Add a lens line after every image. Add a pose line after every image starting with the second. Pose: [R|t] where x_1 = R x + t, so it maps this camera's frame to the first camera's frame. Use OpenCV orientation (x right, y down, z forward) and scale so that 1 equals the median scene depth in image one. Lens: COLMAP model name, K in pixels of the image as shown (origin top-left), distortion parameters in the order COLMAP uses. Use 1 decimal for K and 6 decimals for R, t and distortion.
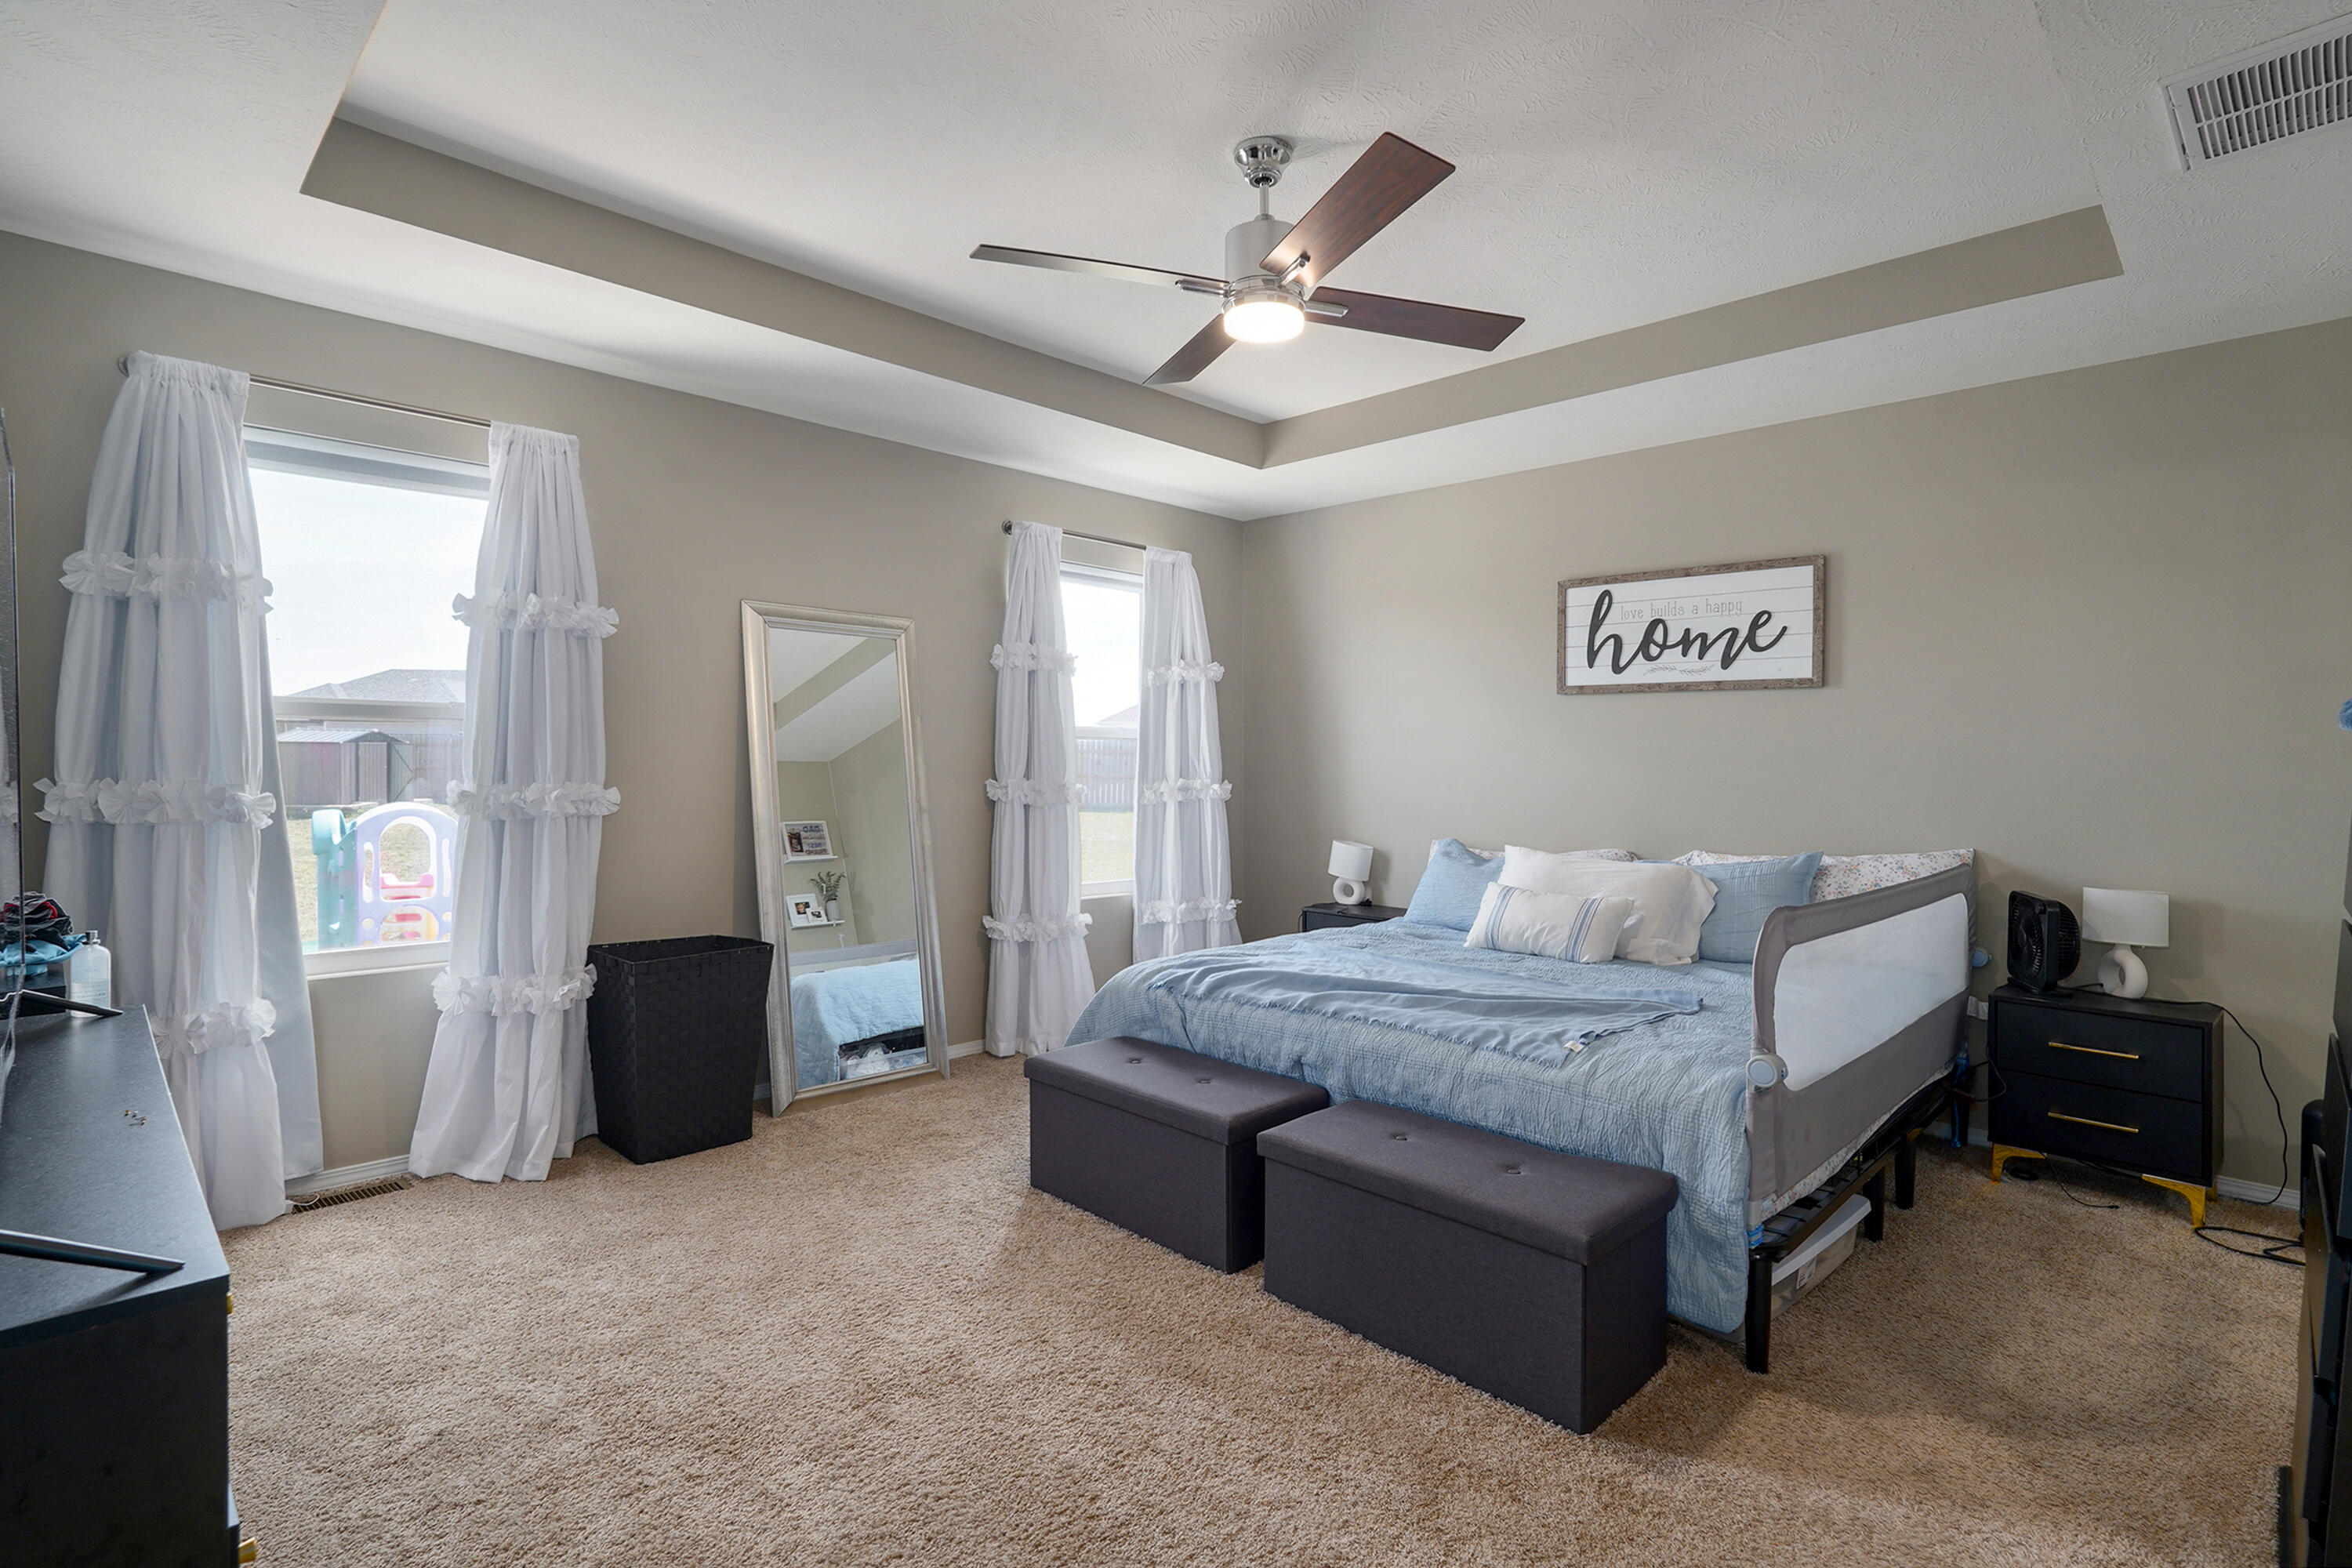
lens RADIAL K [[1150.1, 0, 1169.8], [0, 1150.1, 765.0], [0, 0, 1]] dist [-0.005286, 0.001137]
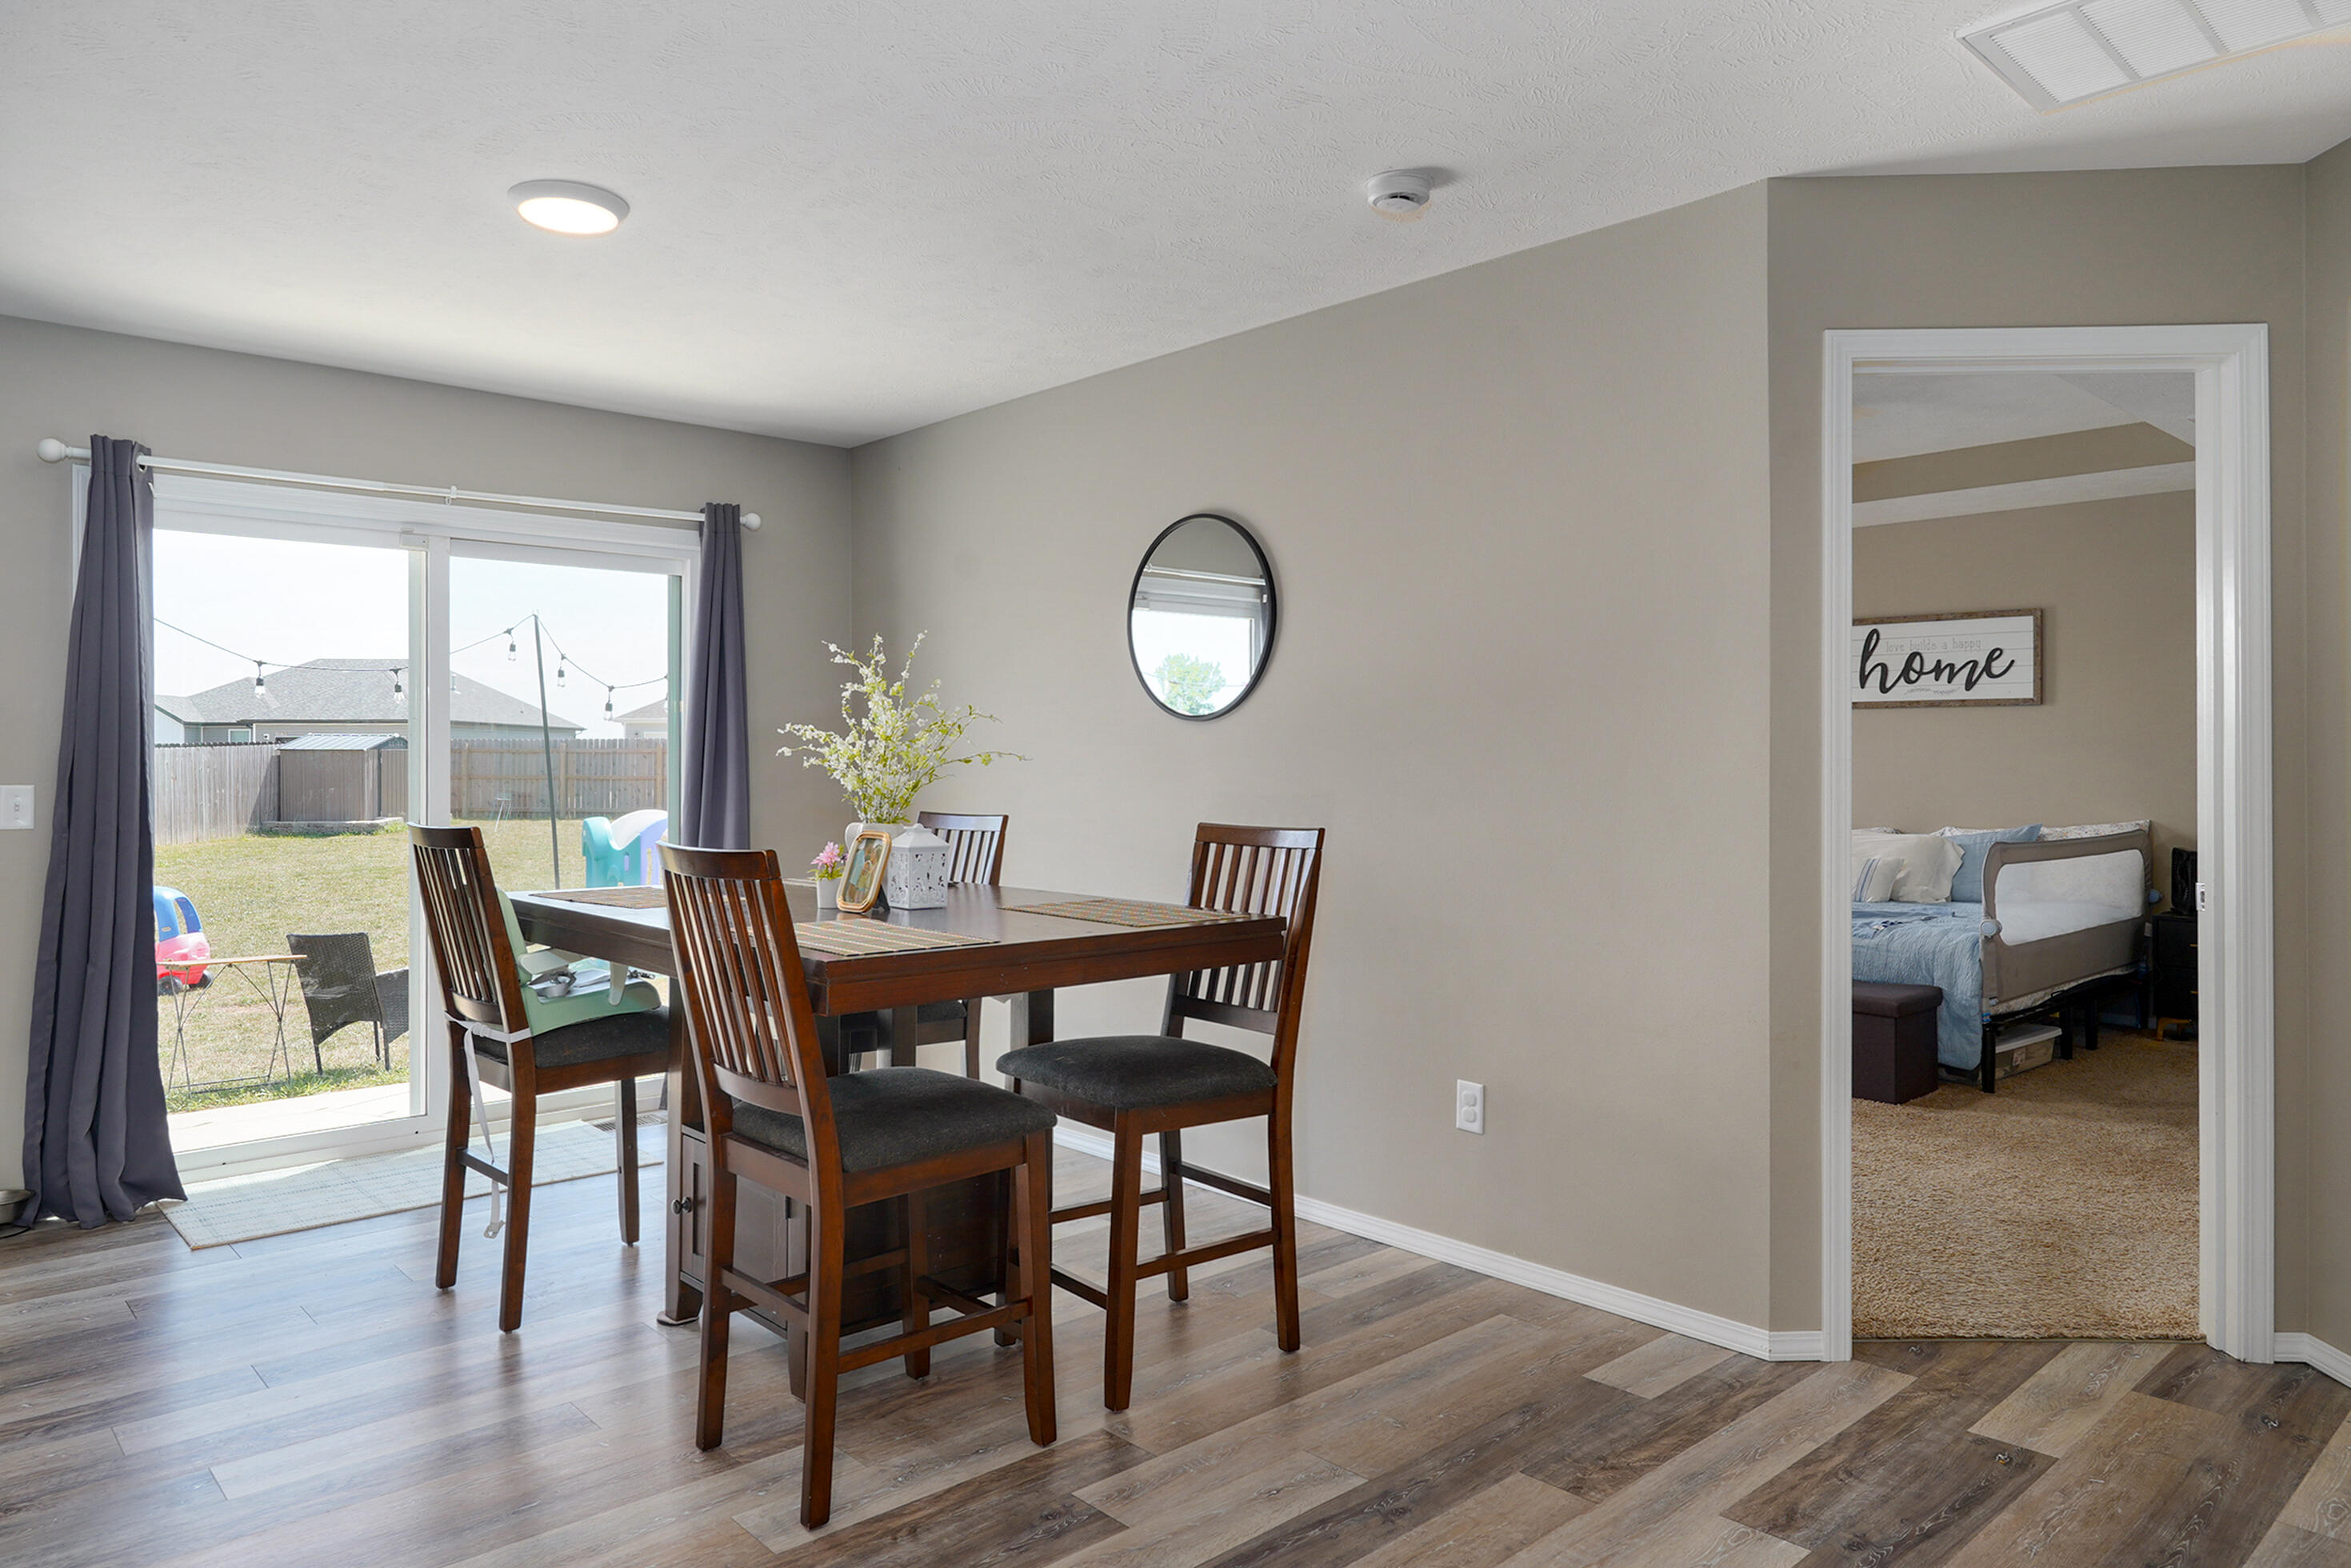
lens RADIAL K [[1461.1, 0, 1170.0], [0, 1461.1, 765.9], [0, 0, 1]] dist [-0.005412, 0.003285]
pose [[0.998399, -0.012059, -0.055260, -0.369116], [0.012149, 0.999925, 0.001303, -0.009398], [0.055240, -0.001973, 0.998471, -0.784796]]
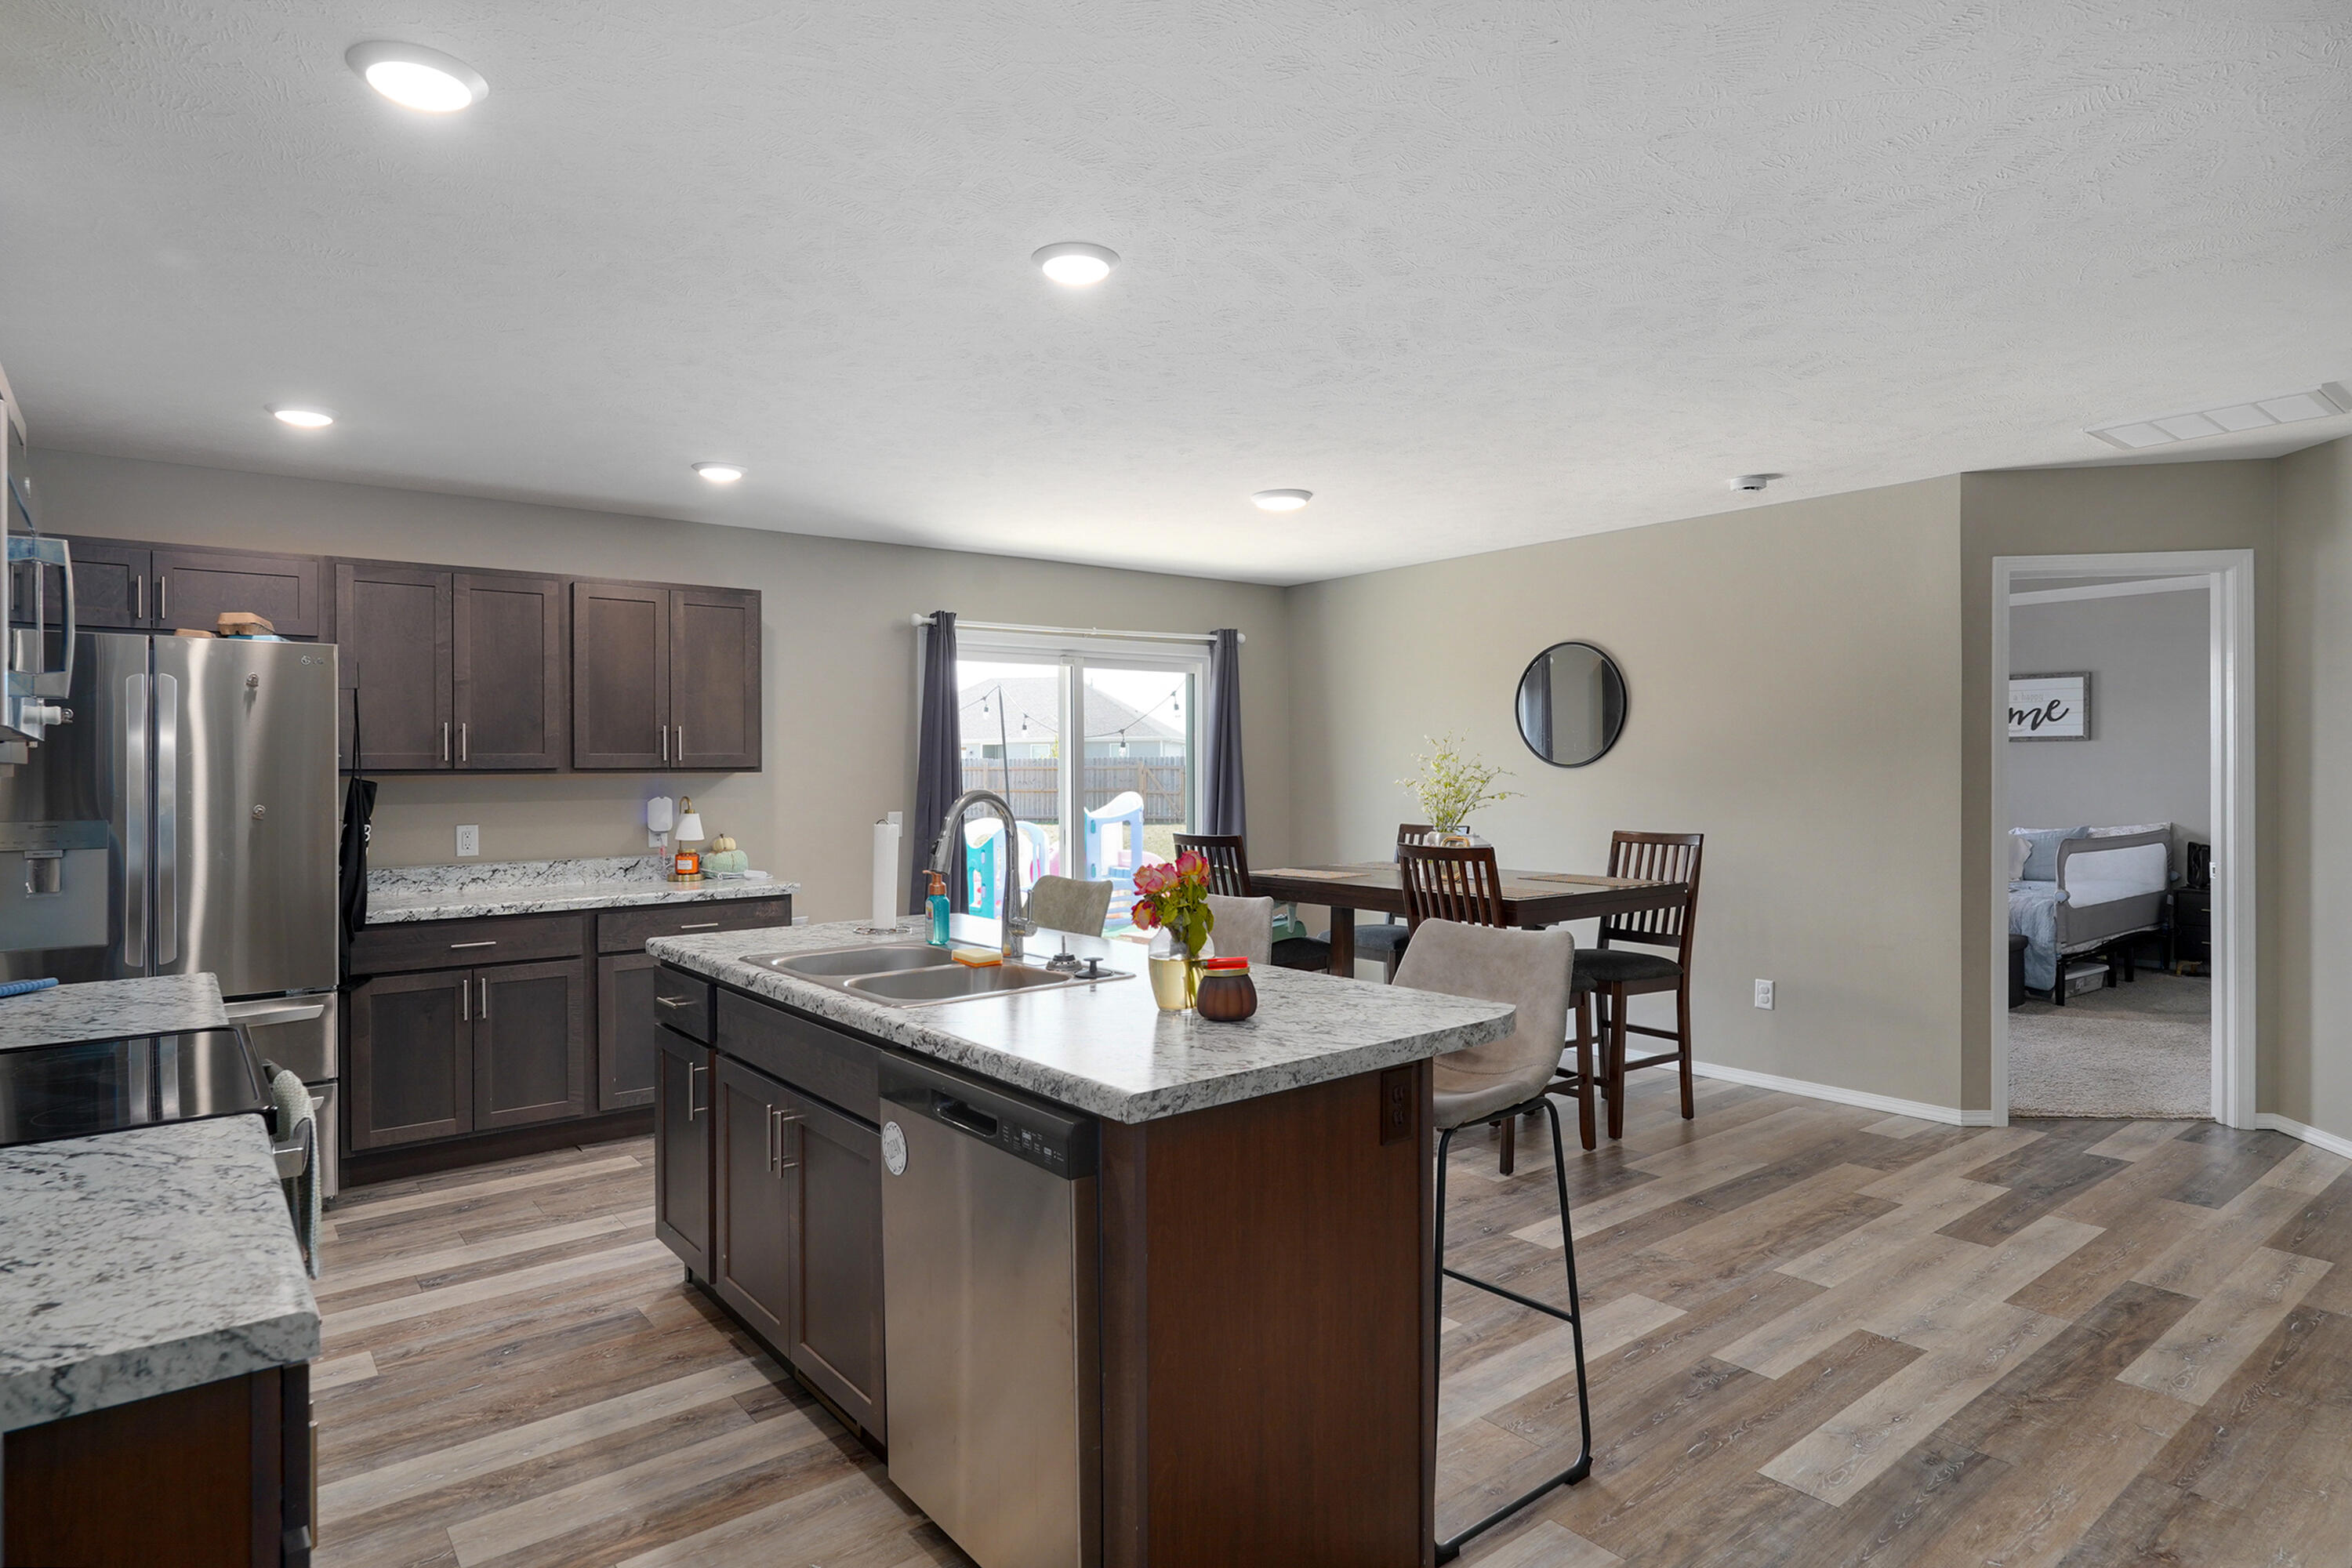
lens RADIAL K [[1238.7, 0, 1182.5], [0, 1238.7, 786.9], [0, 0, 1]] dist [-0.012063, 0.006586]
pose [[0.991032, -0.017874, -0.132421, -0.656644], [0.019553, 0.999744, 0.011393, -0.041974], [0.132184, -0.013880, 0.991128, -1.233921]]
